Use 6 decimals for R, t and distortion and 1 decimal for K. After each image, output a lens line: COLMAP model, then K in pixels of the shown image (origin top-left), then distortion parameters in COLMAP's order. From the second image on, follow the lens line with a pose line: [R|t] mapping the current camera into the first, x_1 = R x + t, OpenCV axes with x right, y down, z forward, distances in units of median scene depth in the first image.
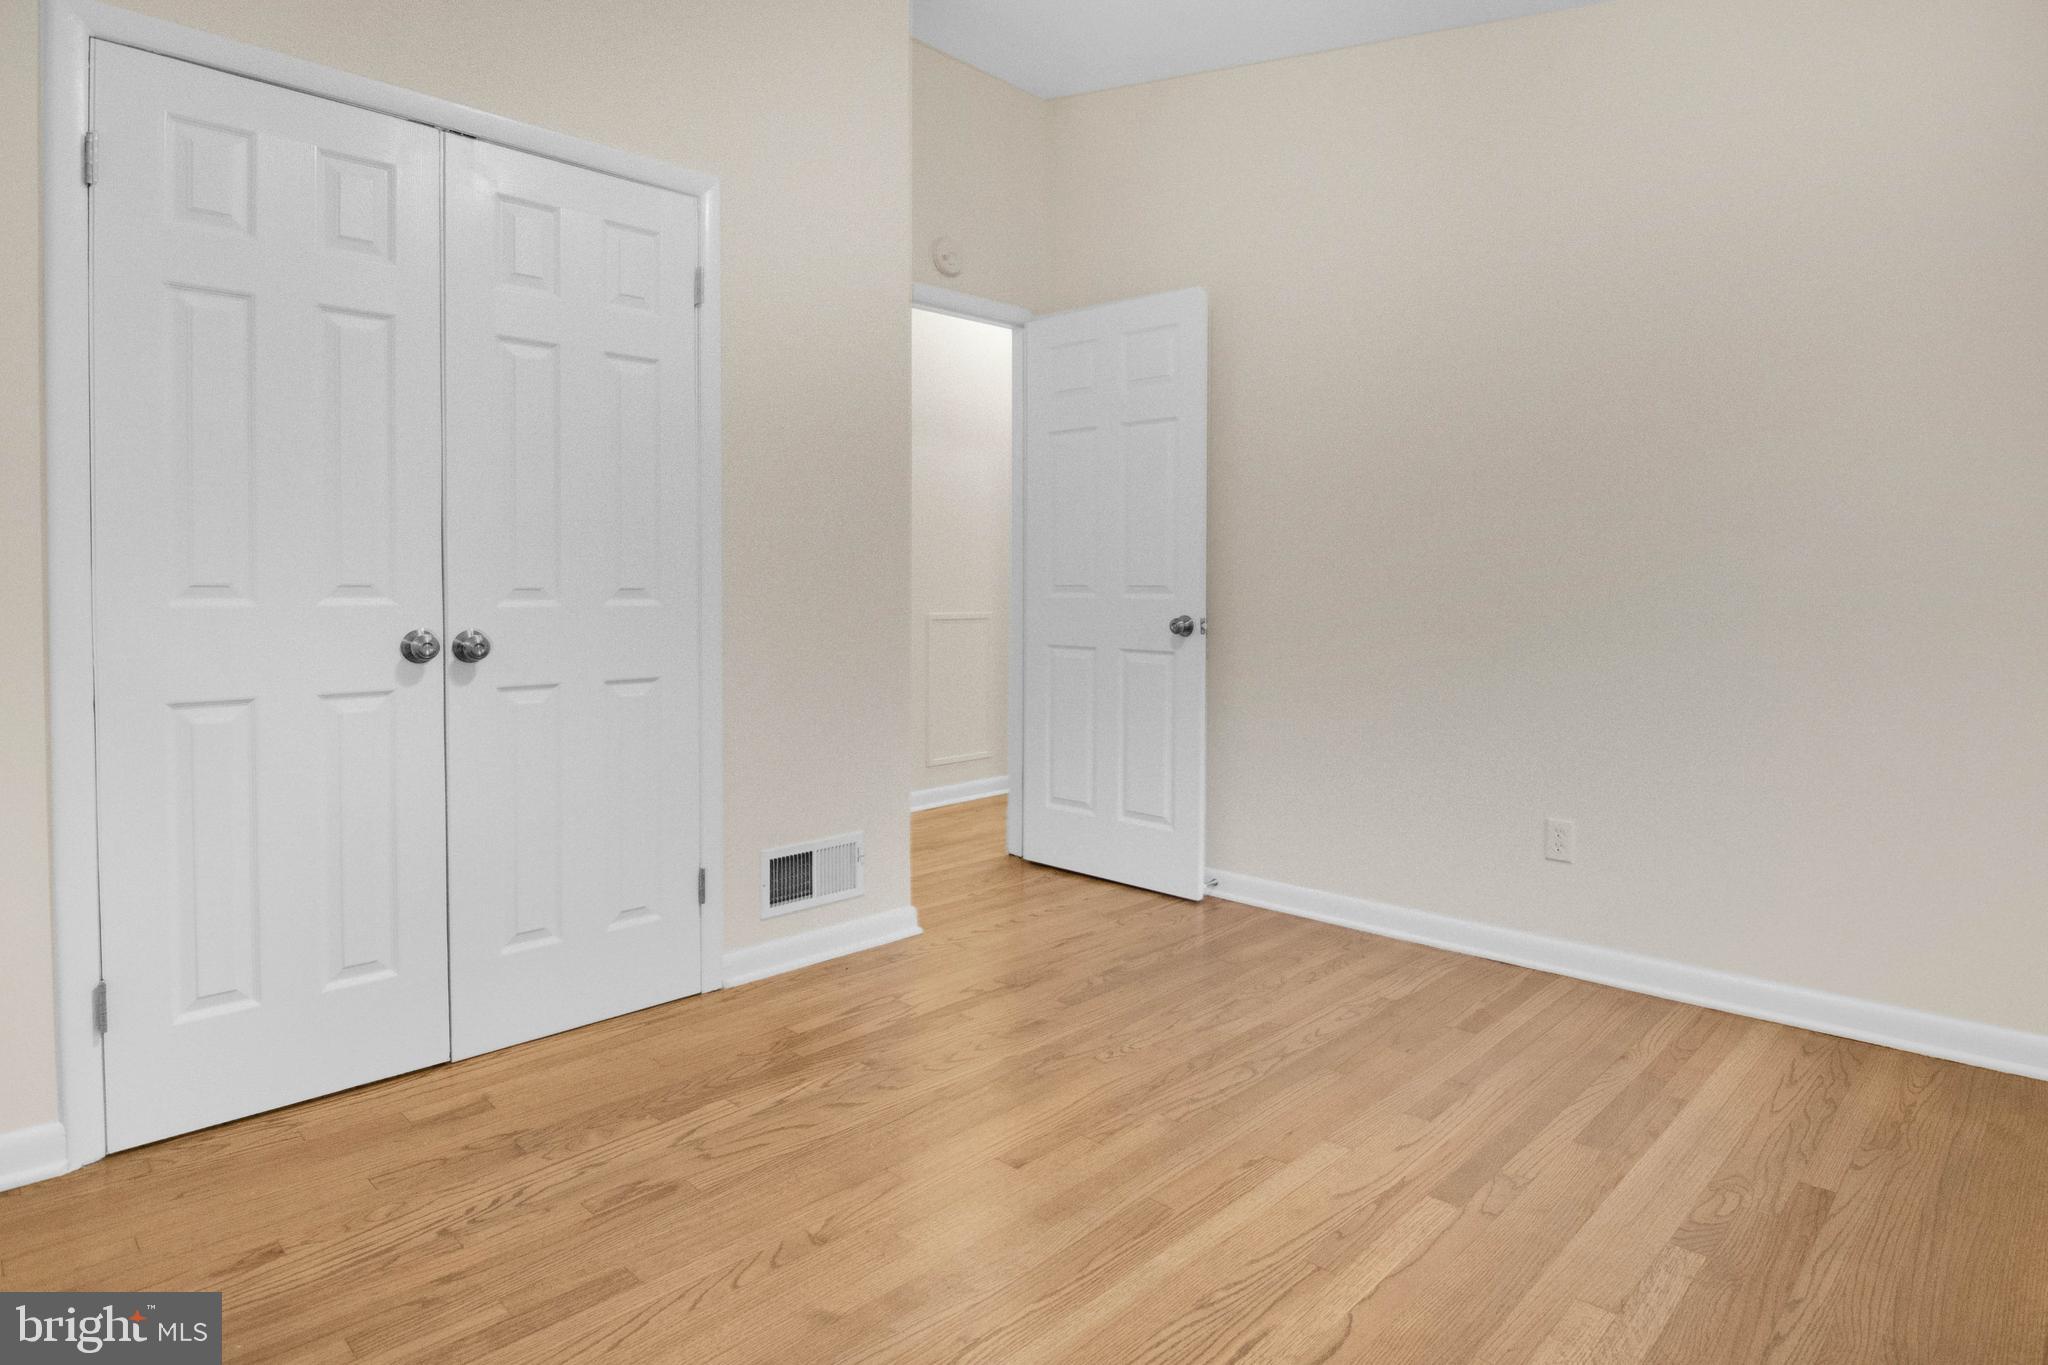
lens RADIAL K [[1052.3, 0, 1053.8], [0, 1052.3, 652.5], [0, 0, 1]] dist [-0.008546, -0.003317]
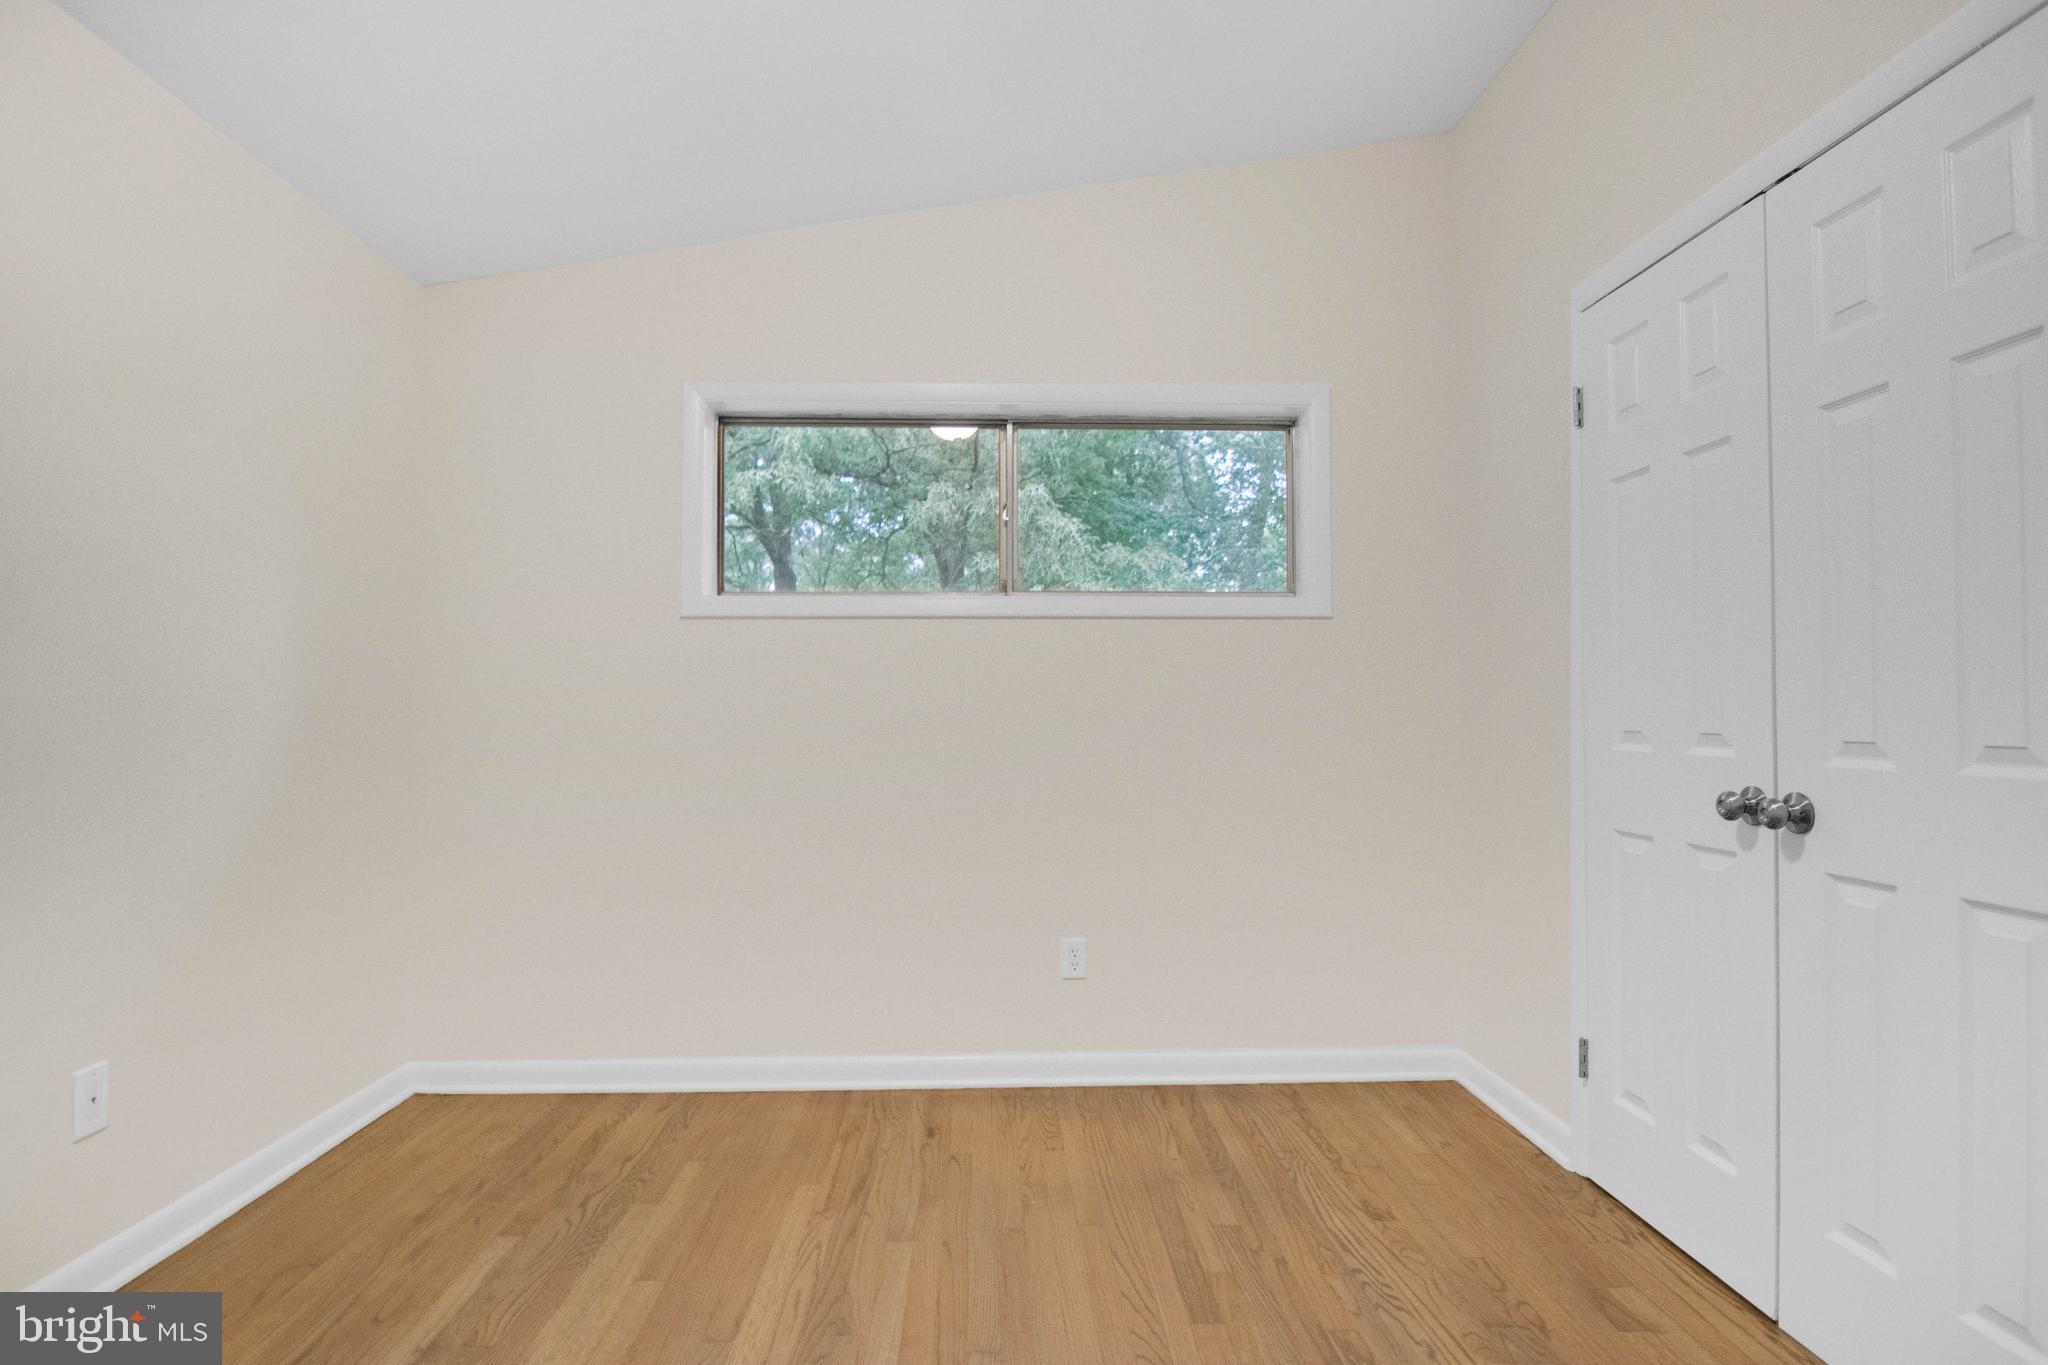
lens RADIAL K [[1052.3, 0, 1035.6], [0, 1052.3, 676.0], [0, 0, 1]] dist [-0.008546, -0.003317]
pose [[-0.678505, -0.028462, -0.734044, 0.471090], [-0.046669, 0.998901, 0.004406, -0.097503], [0.733112, 0.037247, -0.679087, 1.251018]]
